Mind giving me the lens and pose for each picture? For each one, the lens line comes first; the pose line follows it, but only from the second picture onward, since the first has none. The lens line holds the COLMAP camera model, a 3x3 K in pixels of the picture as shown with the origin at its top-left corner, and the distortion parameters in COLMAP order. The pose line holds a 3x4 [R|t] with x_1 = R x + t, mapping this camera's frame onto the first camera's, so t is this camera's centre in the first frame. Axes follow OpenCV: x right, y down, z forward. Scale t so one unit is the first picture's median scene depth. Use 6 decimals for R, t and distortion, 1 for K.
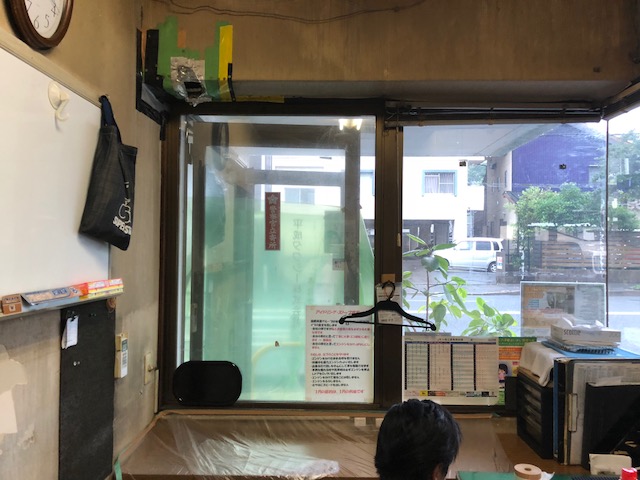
lens RADIAL K [[527.1, 0, 330.2], [0, 527.1, 240.5], [0, 0, 1]] dist [0.040779, -0.007006]
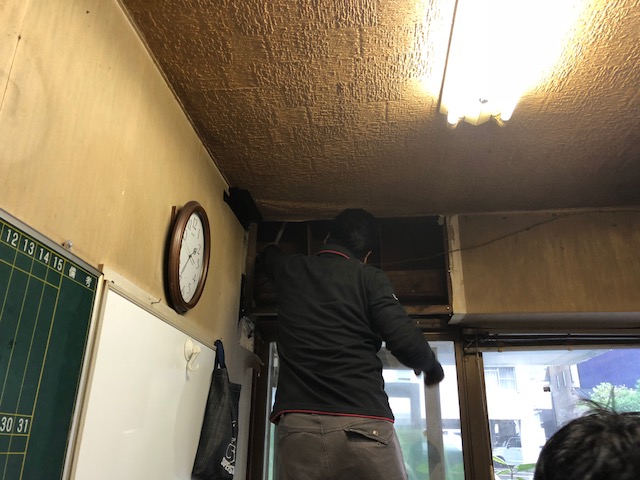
lens RADIAL K [[528.5, 0, 315.8], [0, 528.5, 228.6], [0, 0, 1]] dist [-0.002000, 0.002323]
pose [[0.993407, -0.033009, -0.109788, -0.070029], [-0.009832, 0.929593, -0.368456, -0.062680], [0.114221, 0.367106, 0.923140, -0.084934]]
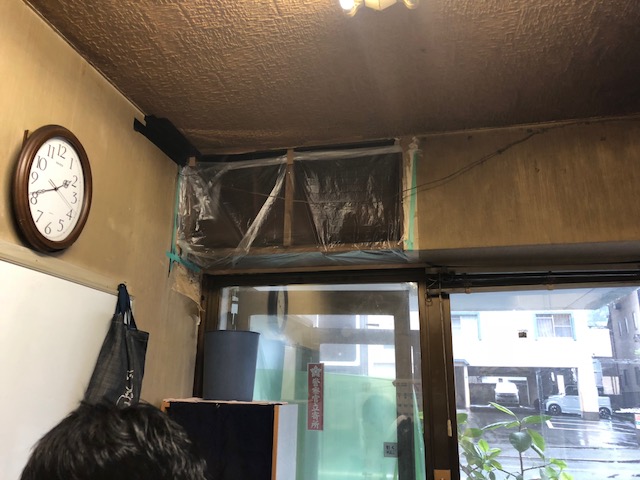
lens RADIAL K [[528.5, 0, 315.8], [0, 528.5, 228.6], [0, 0, 1]] dist [-0.002000, 0.002323]
pose [[0.974417, -0.052780, -0.218462, 0.132607], [-0.011510, 0.959038, -0.283043, -0.070553], [0.224452, 0.278317, 0.933896, 0.080791]]
